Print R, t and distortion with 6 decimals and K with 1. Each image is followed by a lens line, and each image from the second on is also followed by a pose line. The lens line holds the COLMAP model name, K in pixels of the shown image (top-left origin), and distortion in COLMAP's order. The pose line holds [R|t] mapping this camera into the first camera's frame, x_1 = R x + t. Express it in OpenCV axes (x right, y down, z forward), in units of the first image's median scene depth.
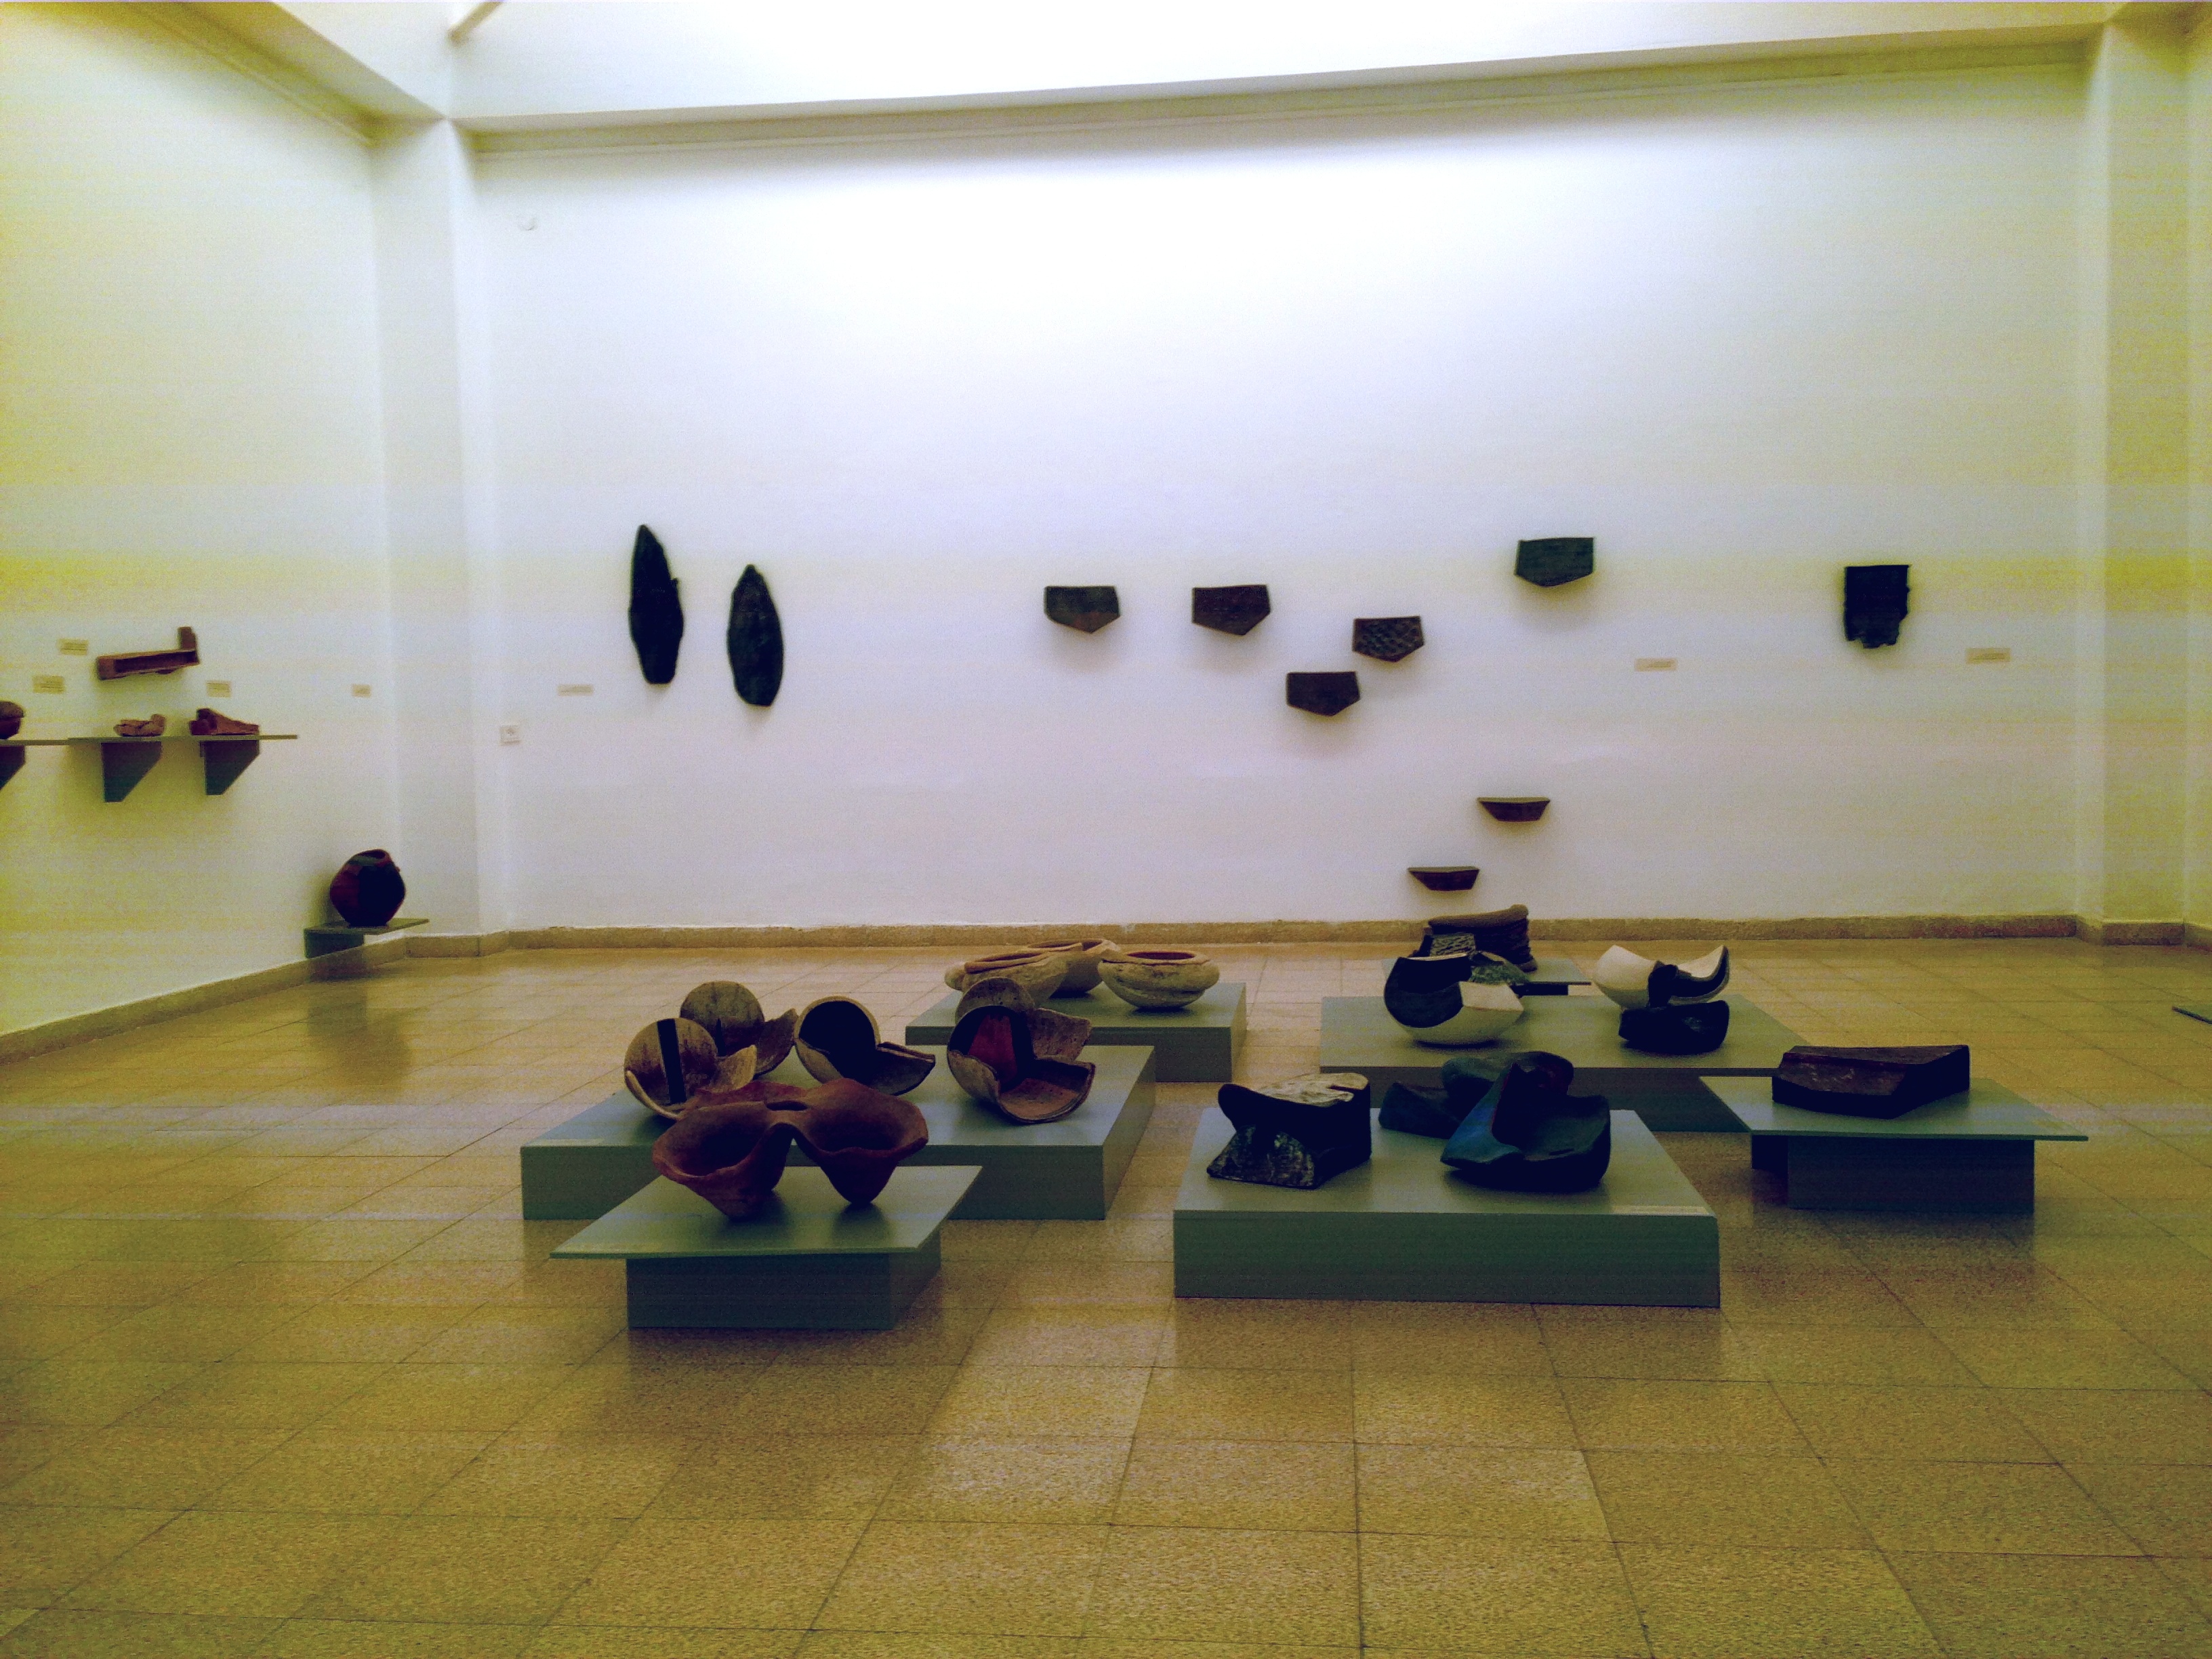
lens RADIAL K [[2041.0, 0, 1091.9], [0, 2041.0, 840.9], [0, 0, 1]] dist [0.109565, -0.204357]
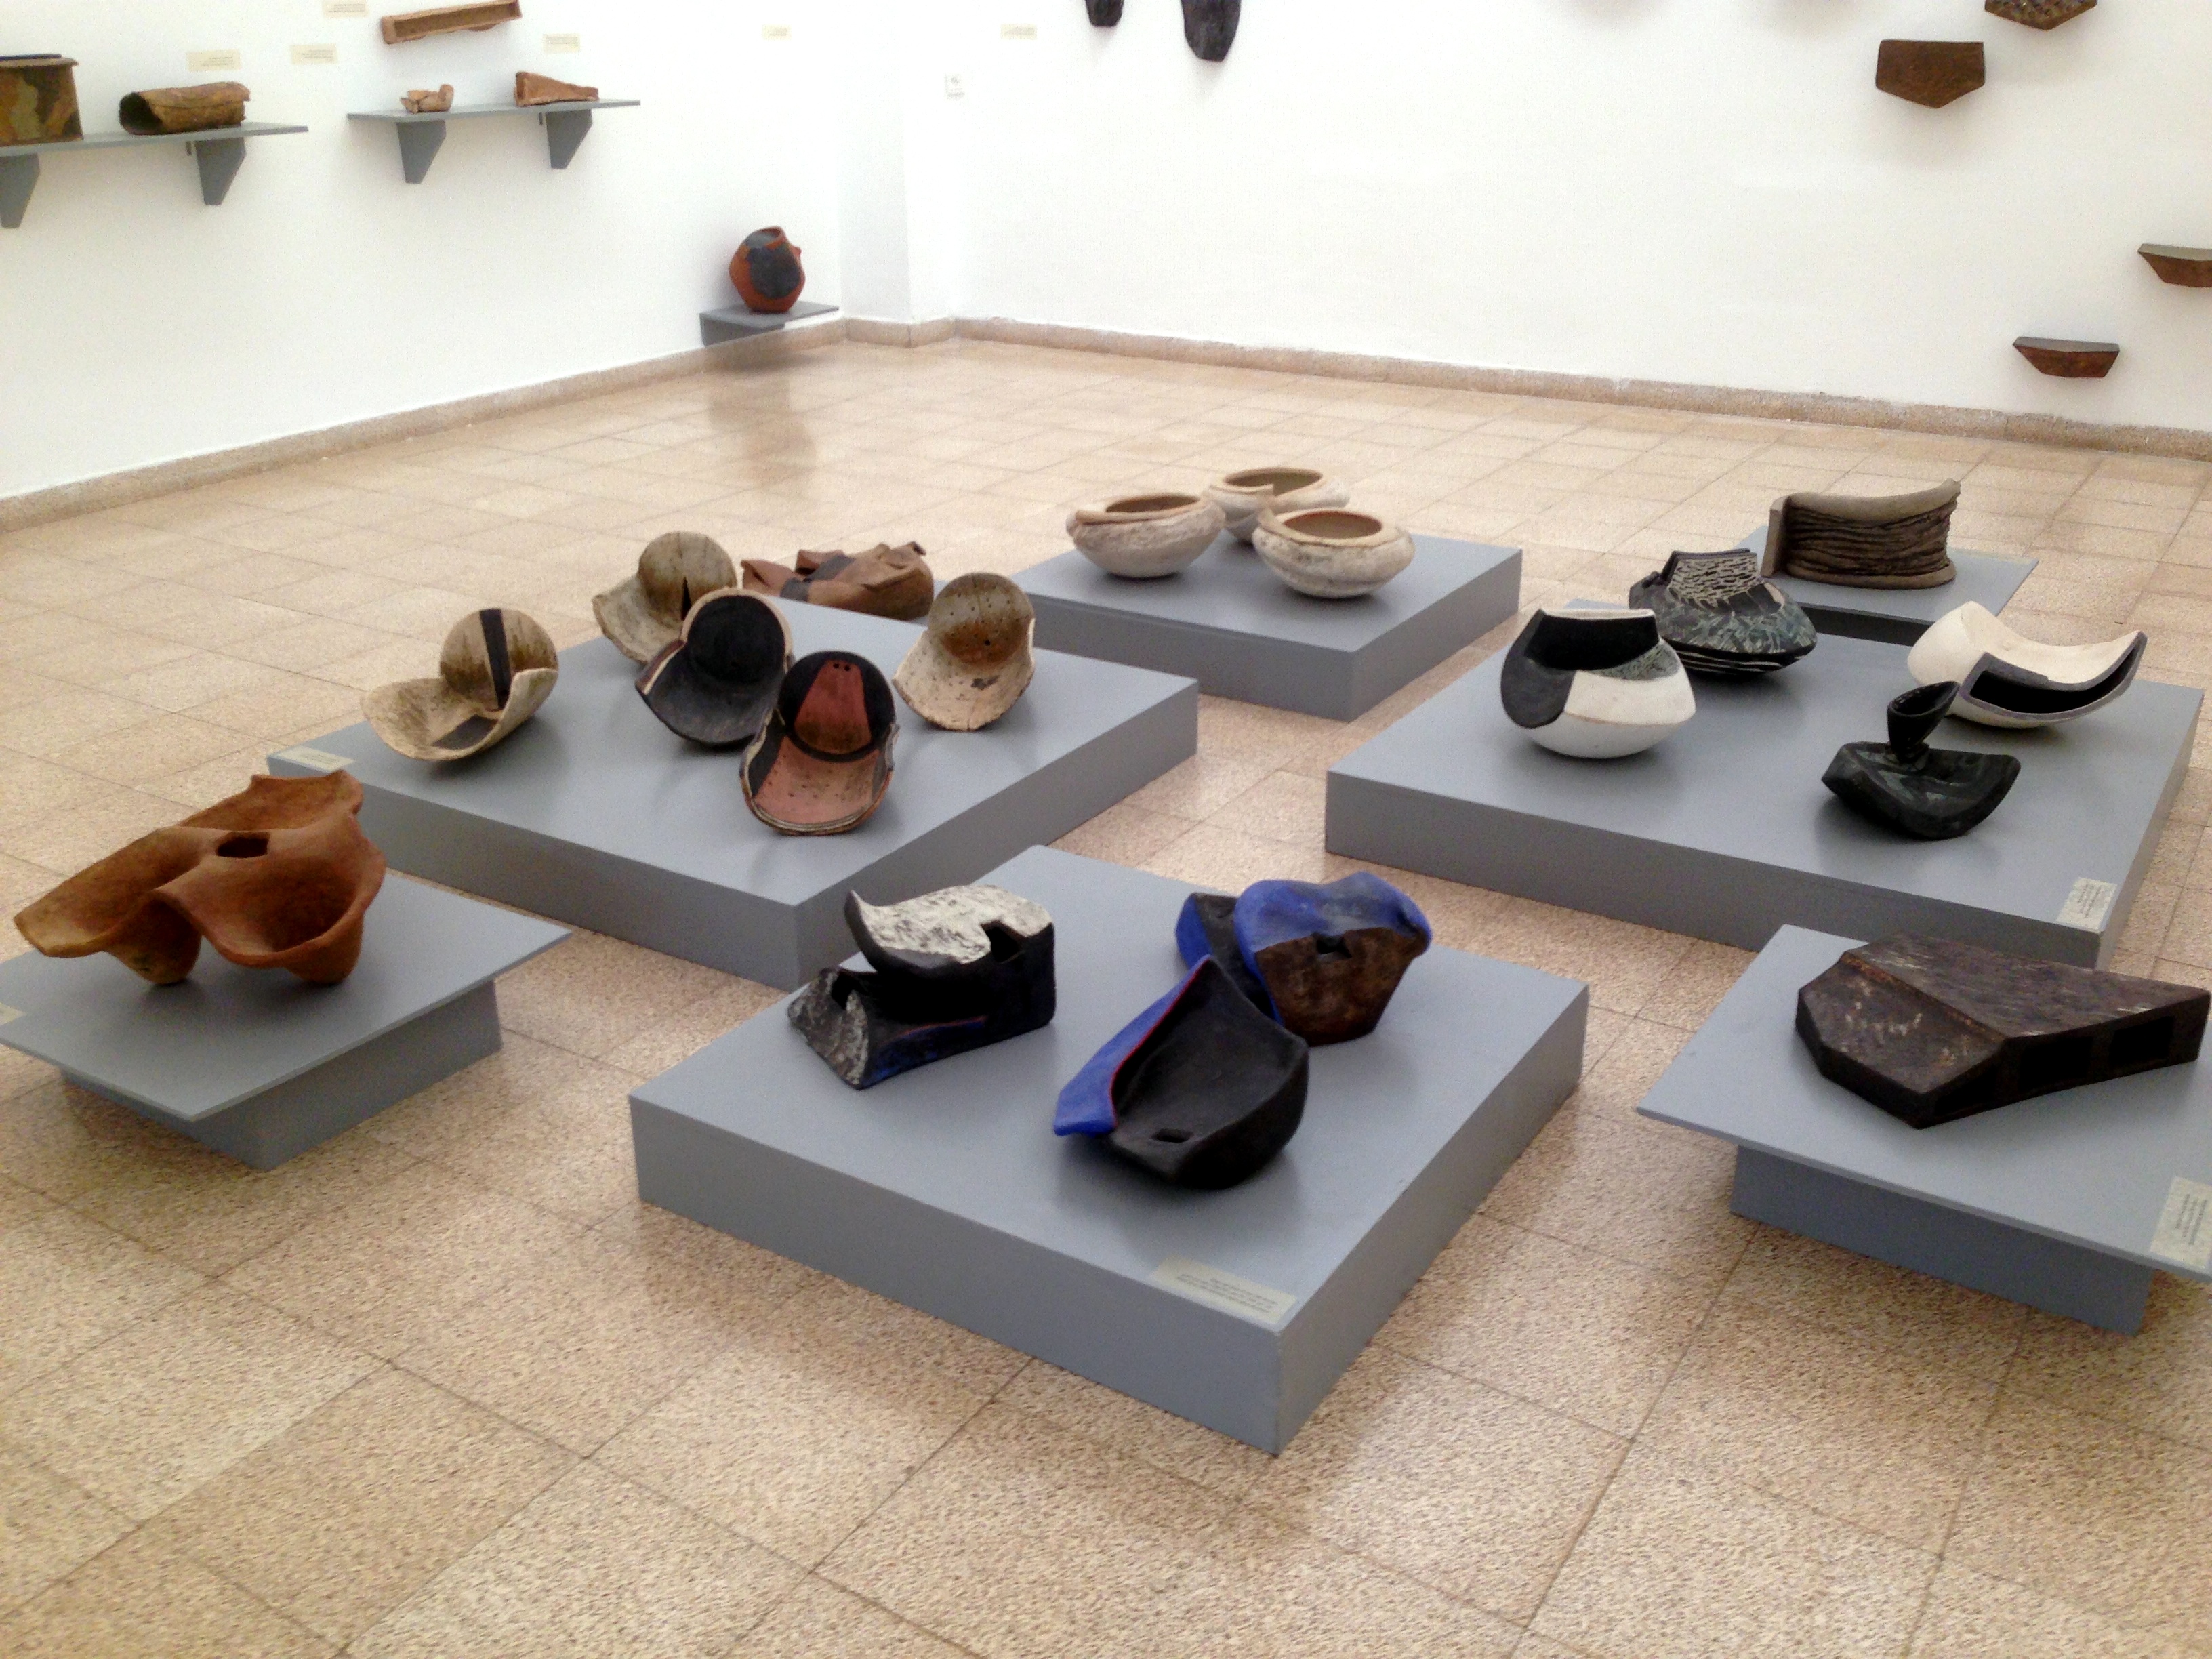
lens RADIAL K [[2041.0, 0, 1091.9], [0, 2041.0, 840.9], [0, 0, 1]] dist [0.109565, -0.204357]
pose [[0.901261, 0.182825, -0.392814, 0.209212], [-0.037042, 0.935808, 0.350559, -0.073964], [0.431689, -0.301395, 0.850180, 0.227084]]
